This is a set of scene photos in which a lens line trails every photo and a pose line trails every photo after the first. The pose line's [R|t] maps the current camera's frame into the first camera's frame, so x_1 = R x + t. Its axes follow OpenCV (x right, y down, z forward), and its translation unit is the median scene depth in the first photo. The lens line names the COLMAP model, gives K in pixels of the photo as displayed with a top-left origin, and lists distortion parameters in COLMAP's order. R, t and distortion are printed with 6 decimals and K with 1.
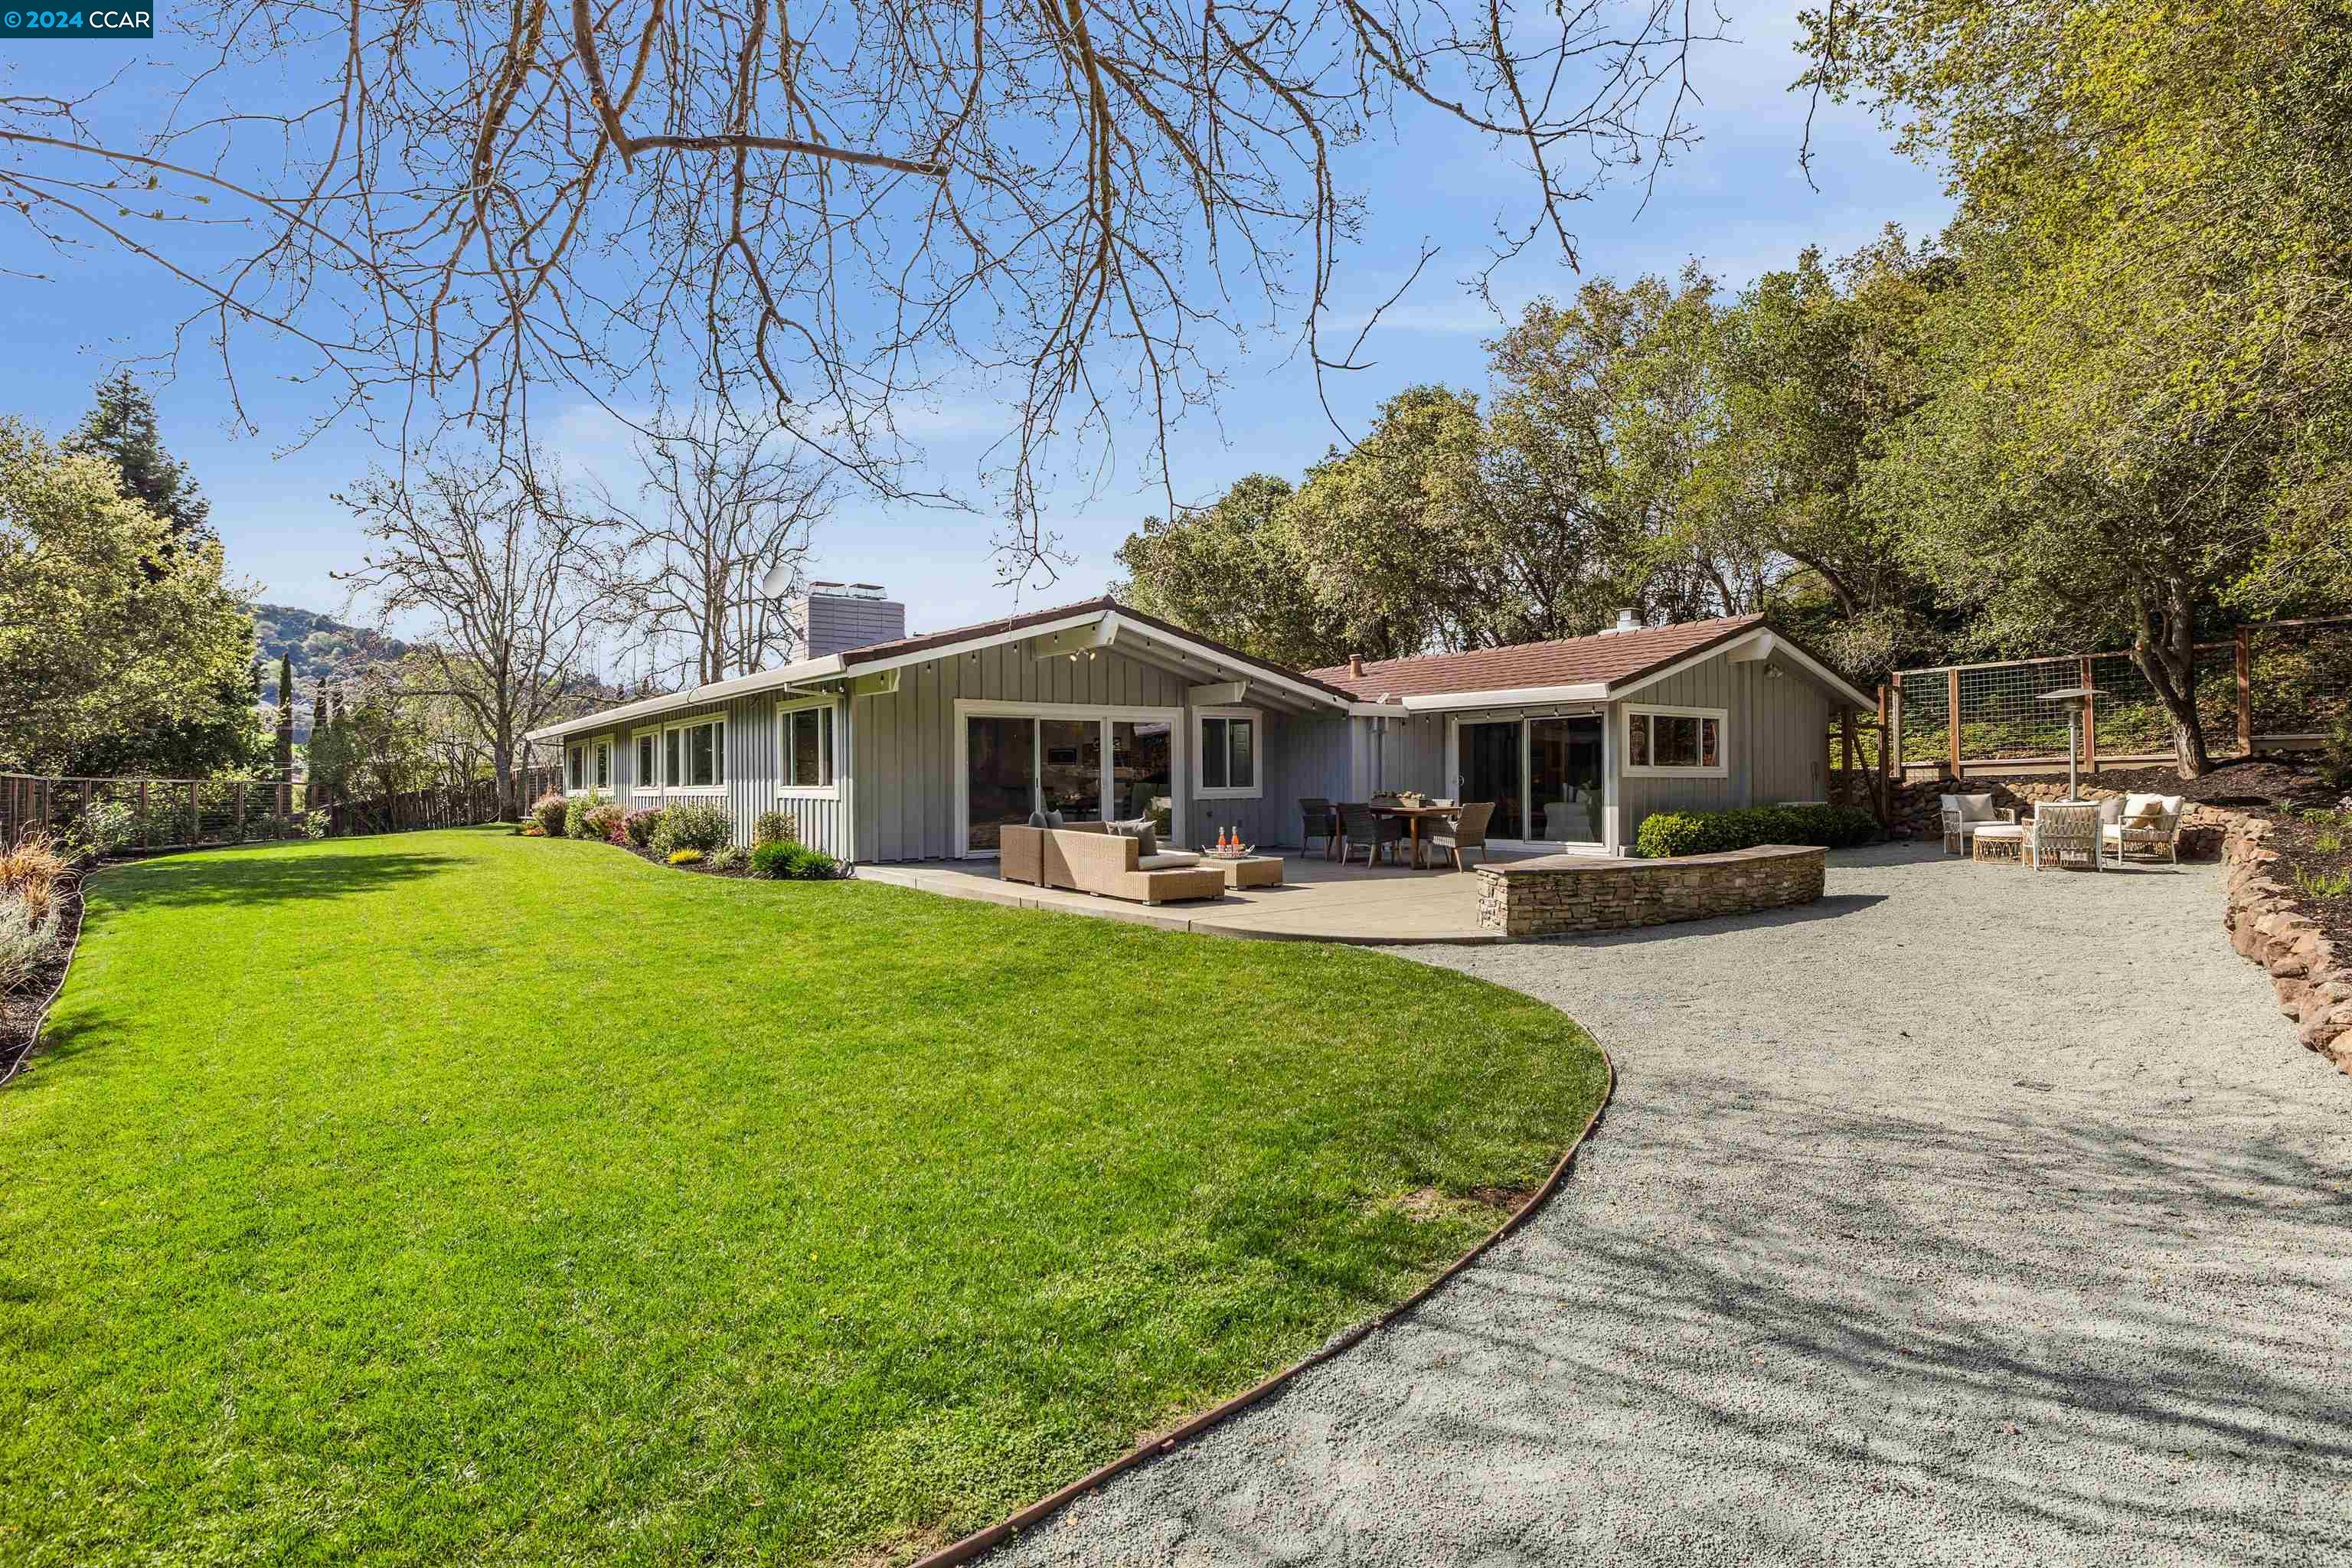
lens RADIAL K [[1308.4, 0, 1187.4], [0, 1308.4, 770.5], [0, 0, 1]] dist [0.008481, 0.002682]
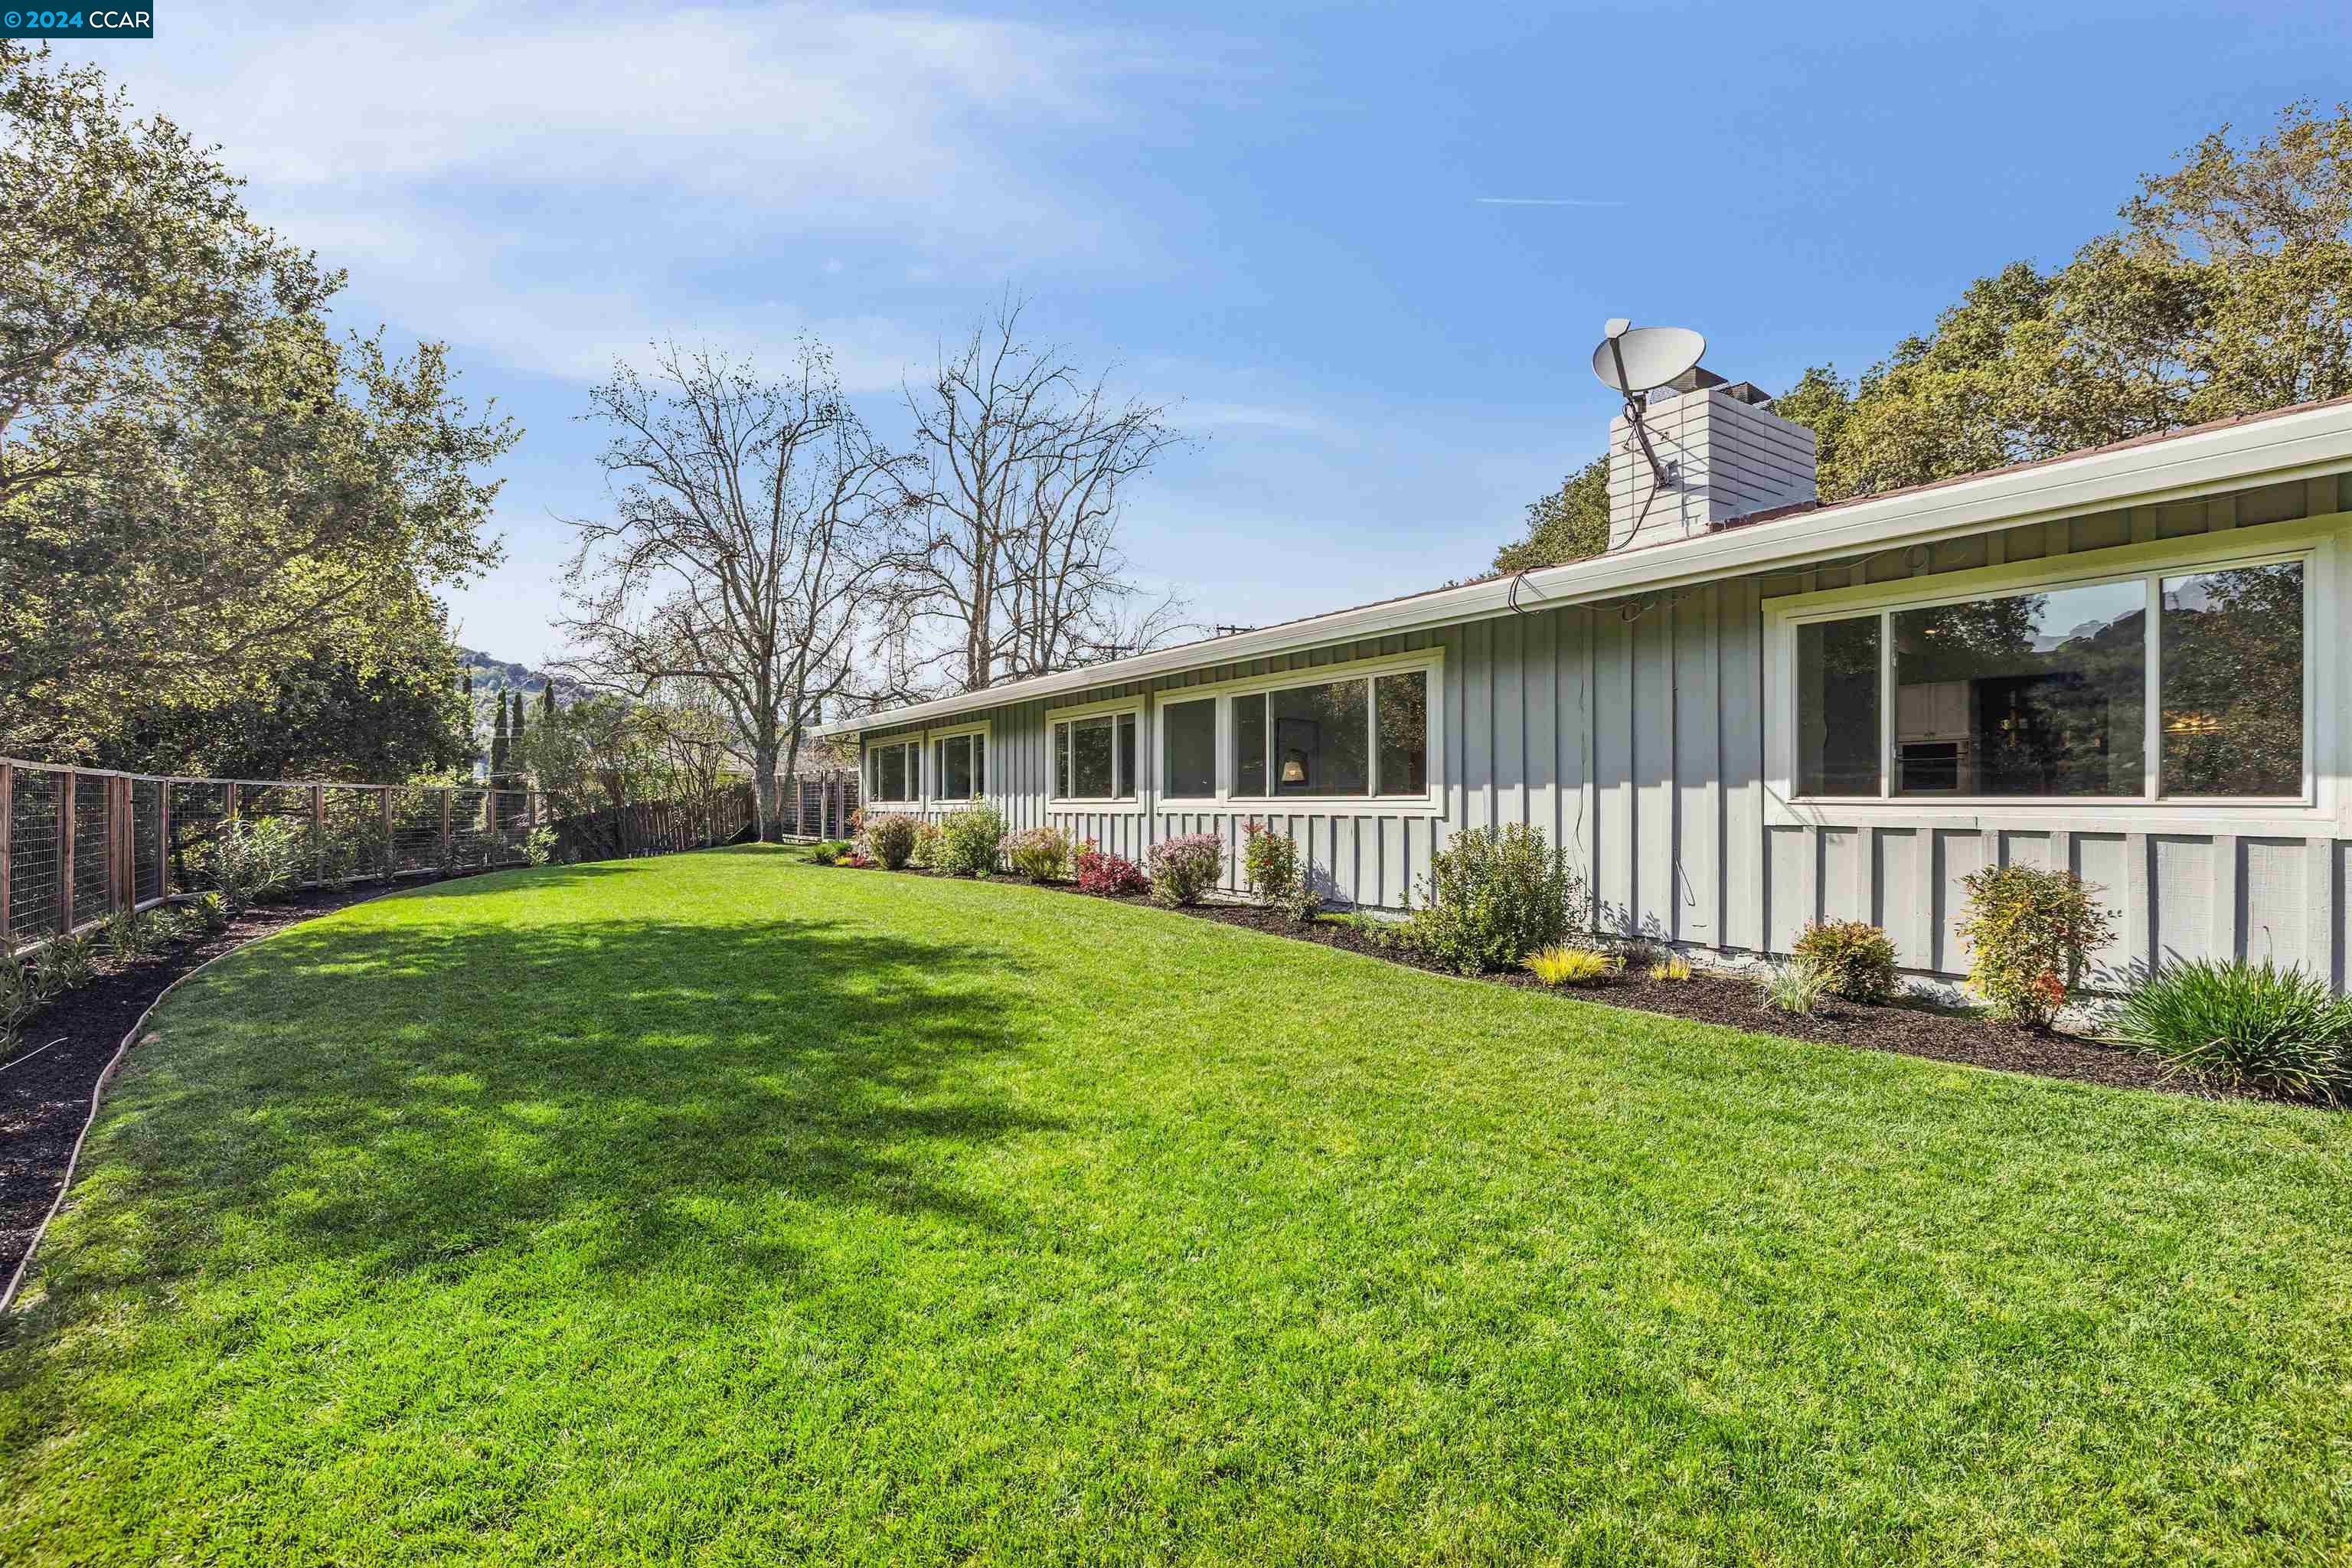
lens RADIAL K [[1084.8, 0, 1170.5], [0, 1084.8, 796.6], [0, 0, 1]] dist [-0.003910, -0.001640]
pose [[0.999914, 0.005121, -0.012045, -0.285013], [-0.005027, 0.999957, 0.007816, 0.005746], [0.012085, -0.007755, 0.999897, 0.368958]]
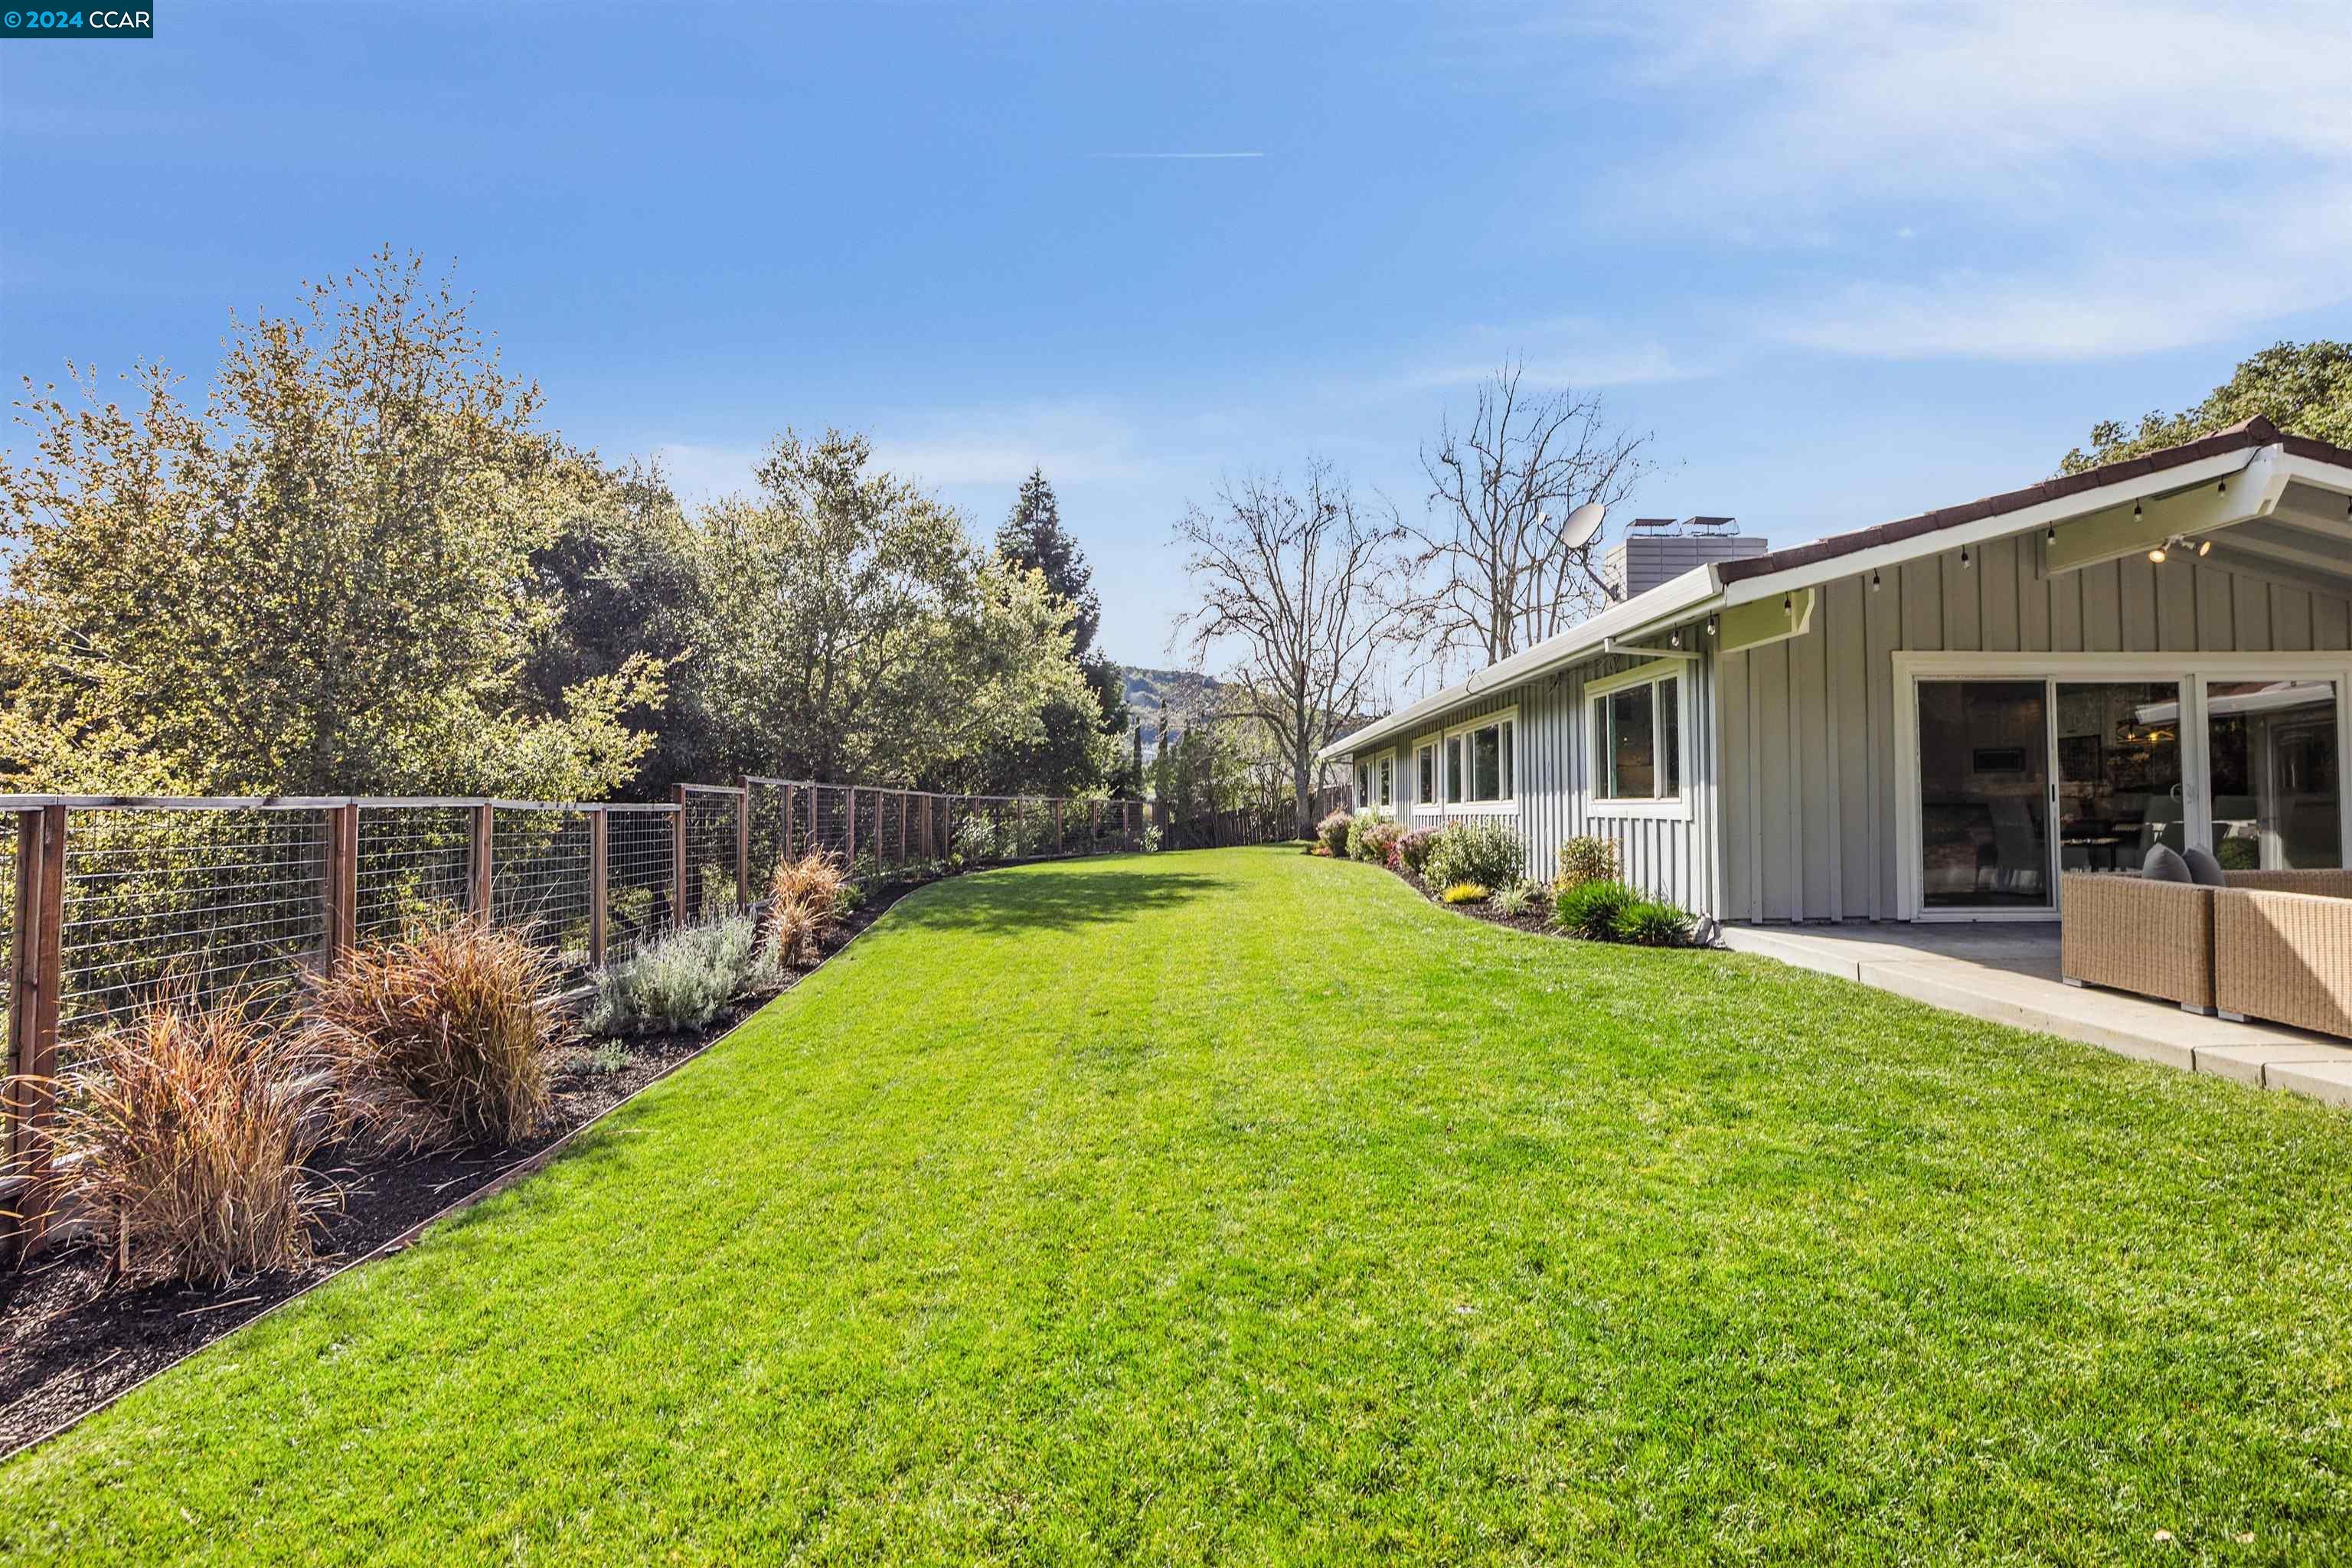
lens RADIAL K [[1196.3, 0, 1166.7], [0, 1196.3, 781.3], [0, 0, 1]] dist [-0.002768, -0.000139]
pose [[0.813130, -0.010868, -0.581981, -0.067187], [0.004418, 0.999912, -0.012501, 0.004912], [0.582066, 0.007594, 0.813106, 0.188484]]
